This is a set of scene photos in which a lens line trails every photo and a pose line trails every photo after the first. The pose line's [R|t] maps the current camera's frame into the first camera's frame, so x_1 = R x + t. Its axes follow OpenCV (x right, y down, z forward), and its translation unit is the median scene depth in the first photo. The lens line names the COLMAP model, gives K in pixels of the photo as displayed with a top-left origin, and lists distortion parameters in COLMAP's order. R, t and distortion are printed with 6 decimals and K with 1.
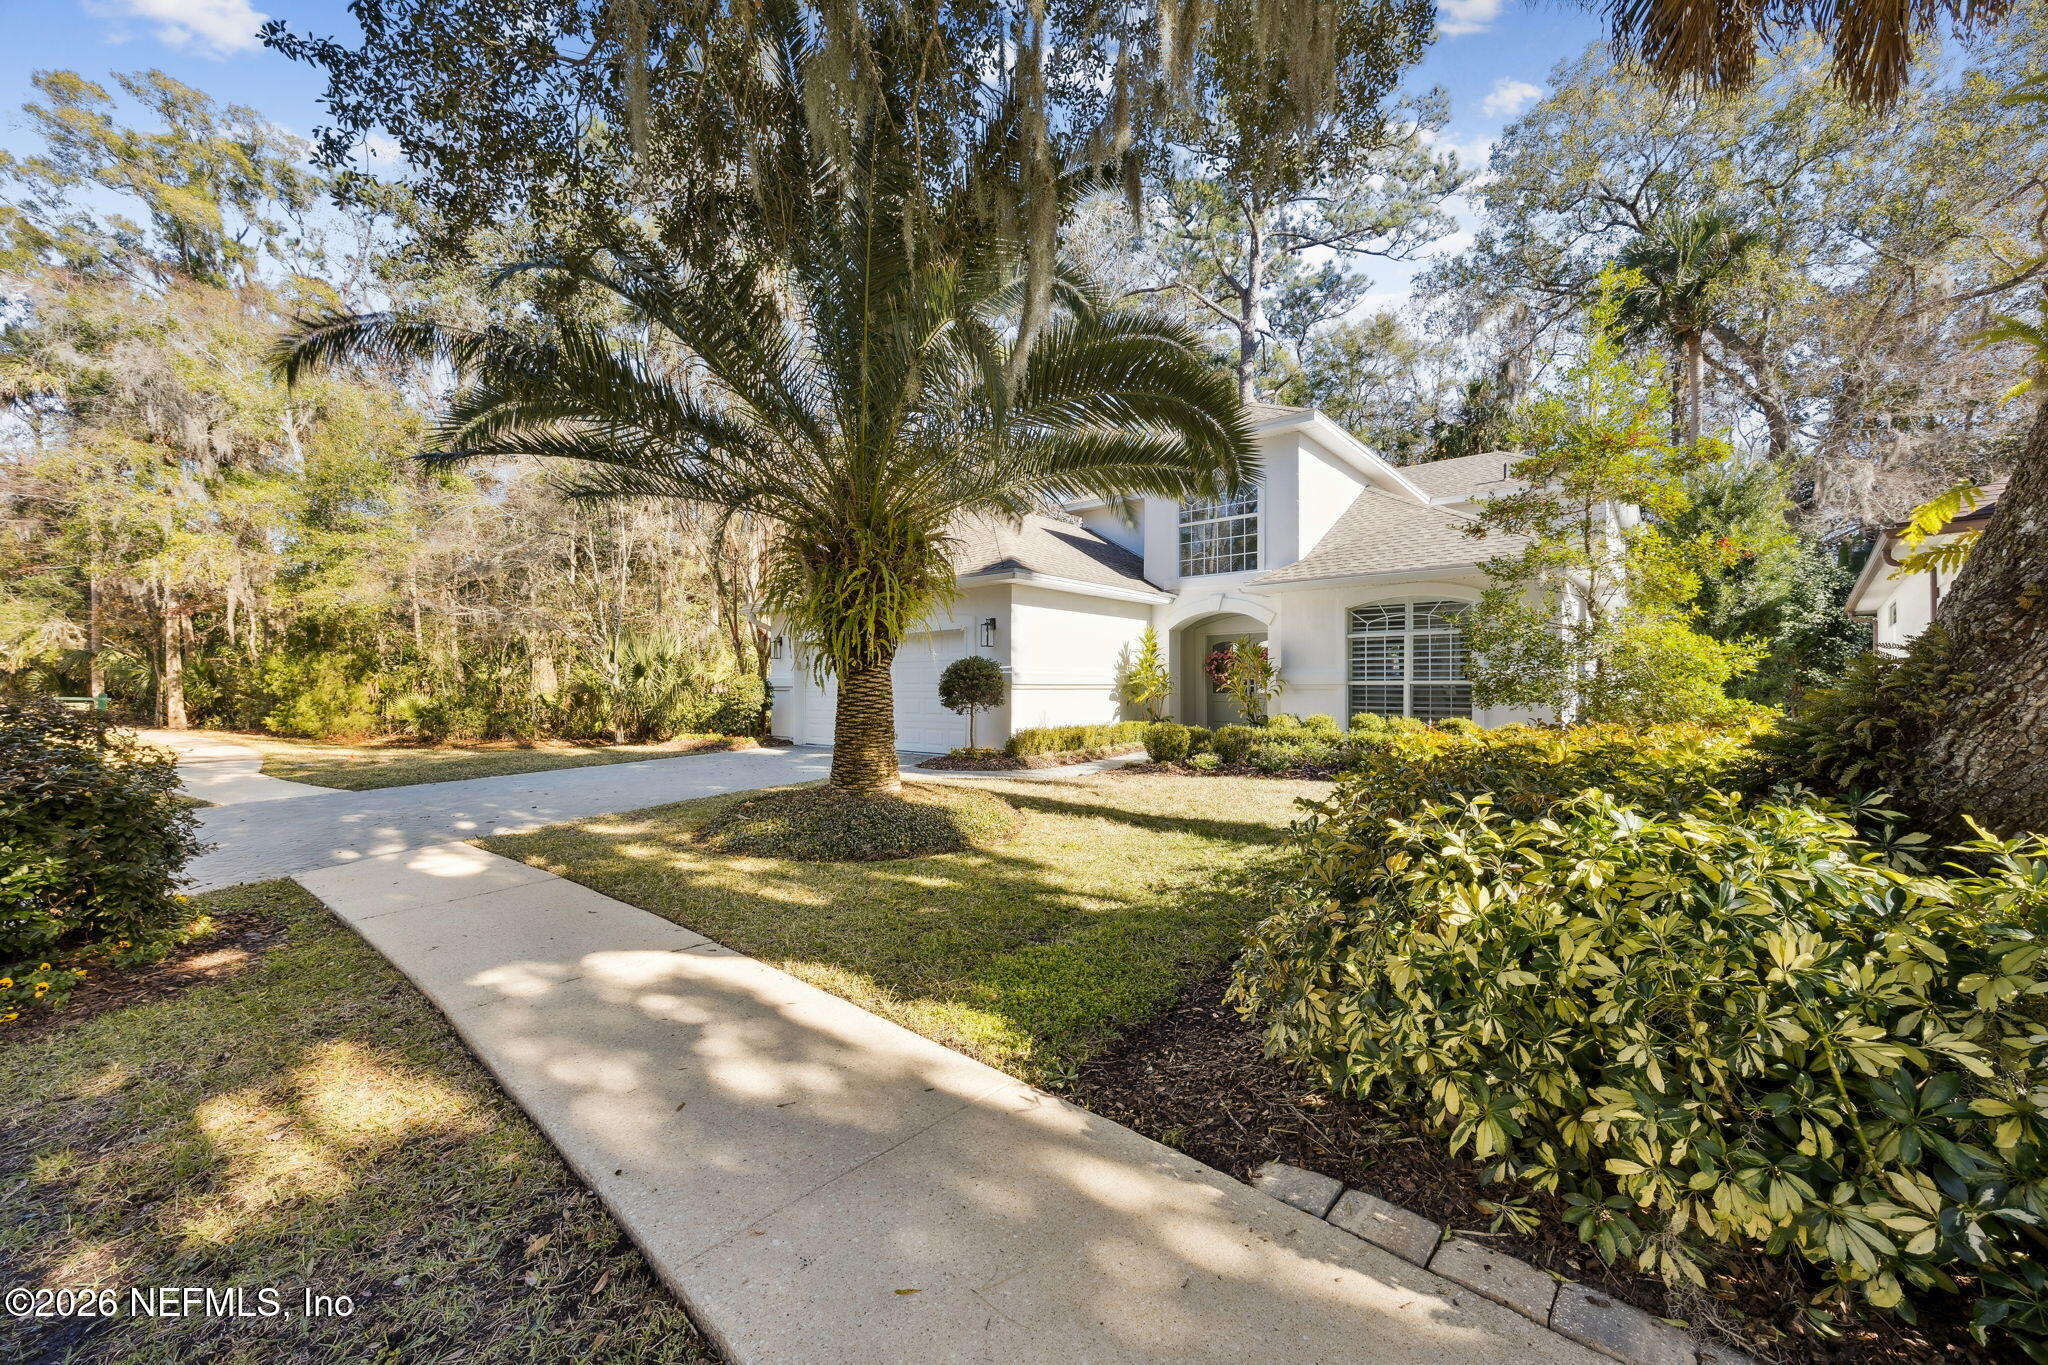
lens RADIAL K [[778.9, 0, 1022.2], [0, 778.9, 686.2], [0, 0, 1]] dist [0.001103, -0.000153]
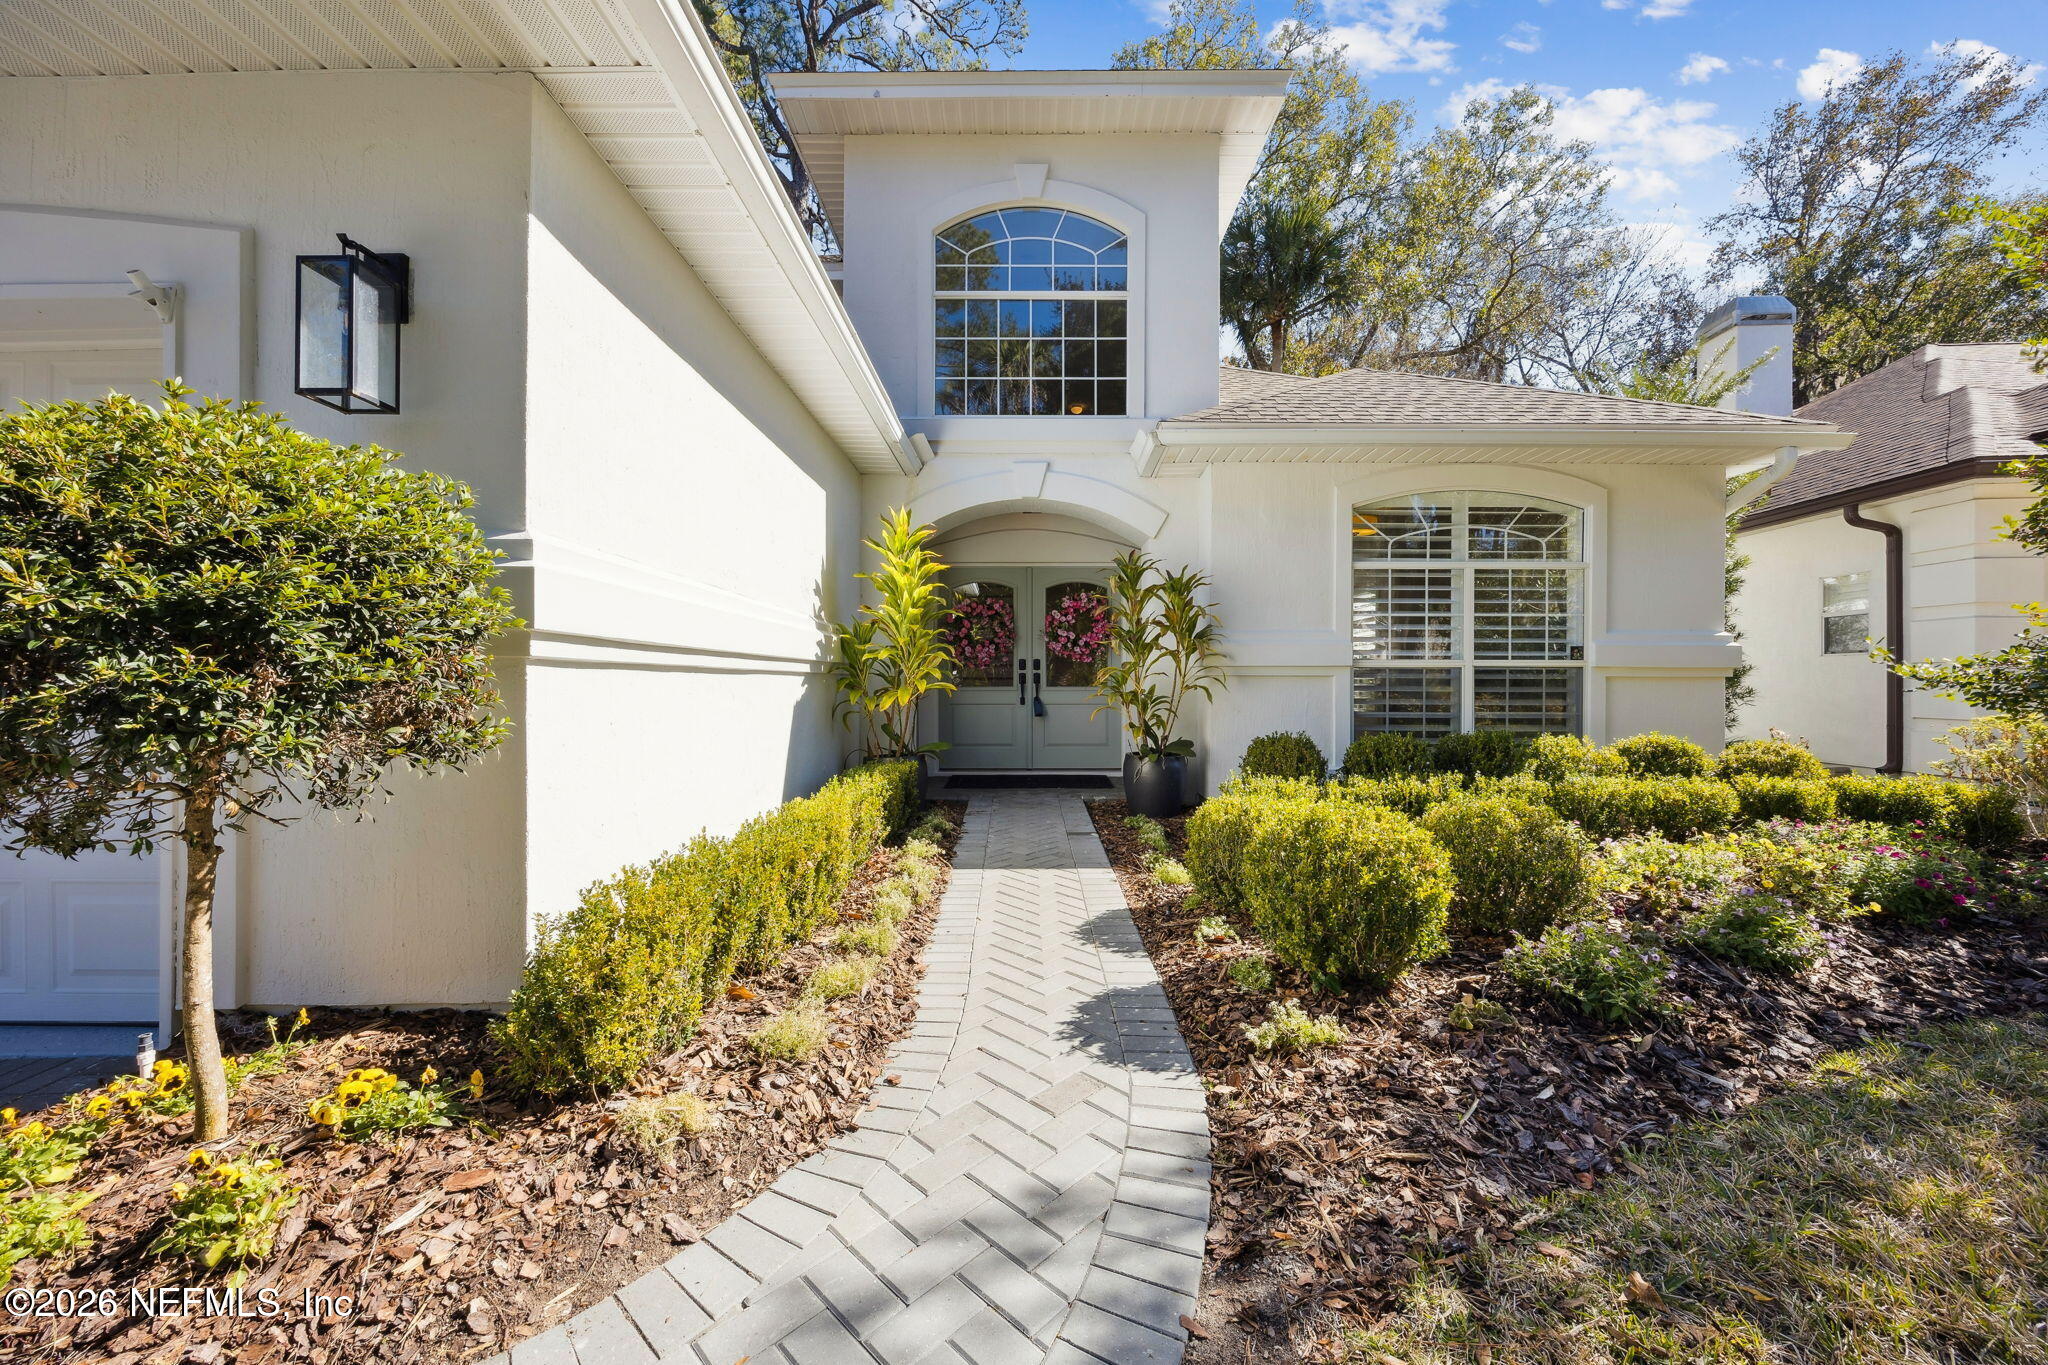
lens RADIAL K [[767.5, 0, 1032.7], [0, 767.5, 686.4], [0, 0, 1]] dist [0.000791, 0.000040]
pose [[0.755096, -0.000068, 0.655614, -0.042008], [-0.004932, 0.999971, 0.005784, 0.009271], [-0.655596, -0.007601, 0.755074, 0.775166]]
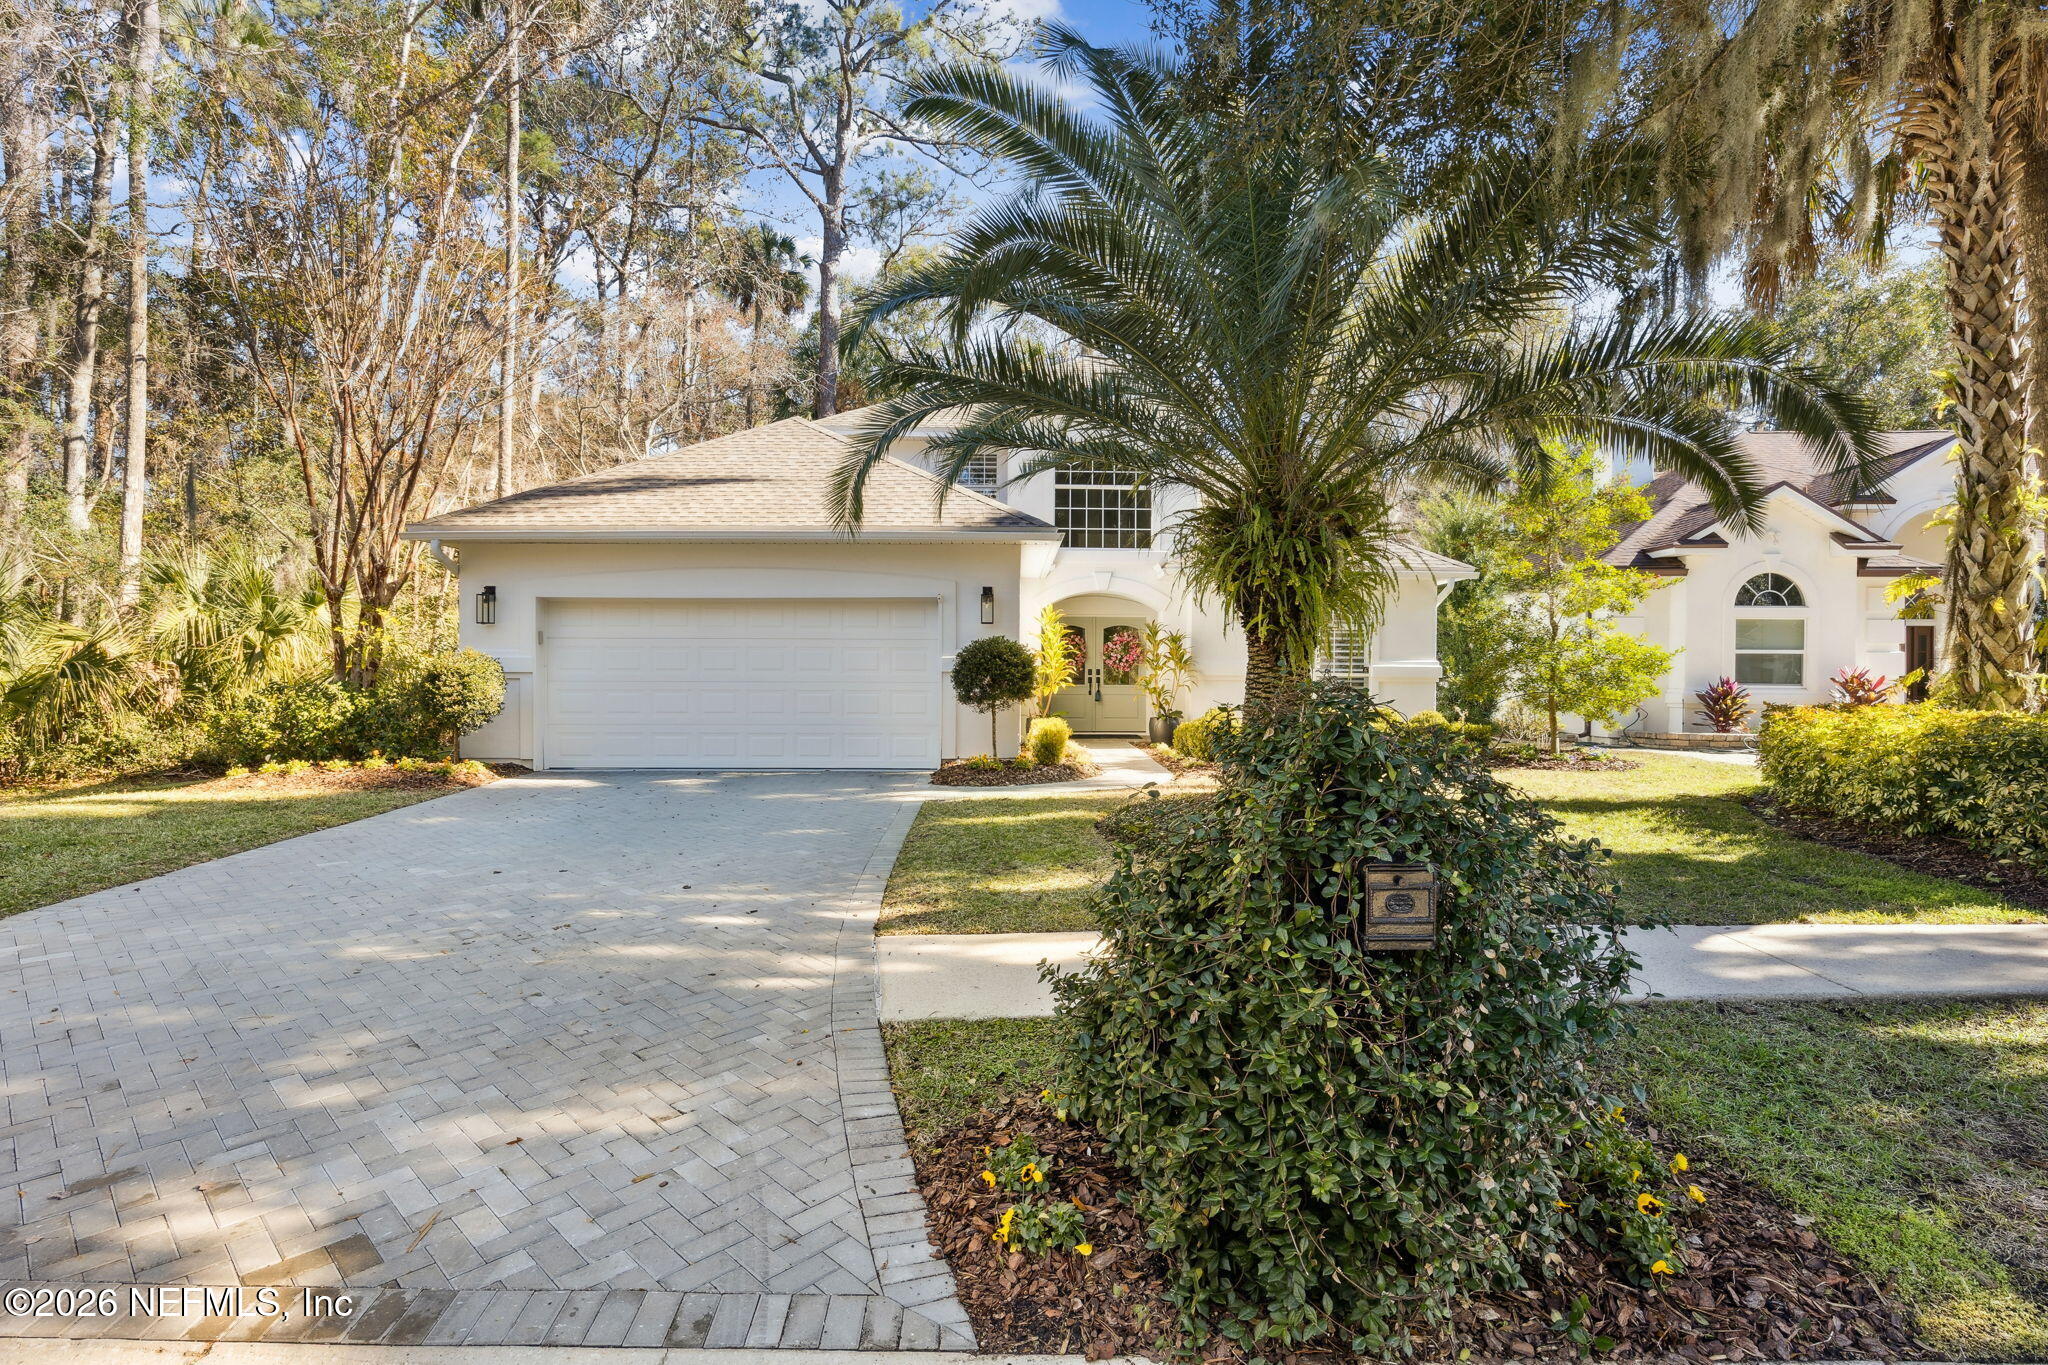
lens RADIAL K [[1051.6, 0, 1010.7], [0, 1051.6, 691.8], [0, 0, 1]] dist [0.000380, -0.000092]
pose [[0.748300, -0.005695, 0.663336, -0.724537], [-0.009273, 0.999776, 0.019045, -0.004054], [-0.663295, -0.020402, 0.748080, 0.197803]]
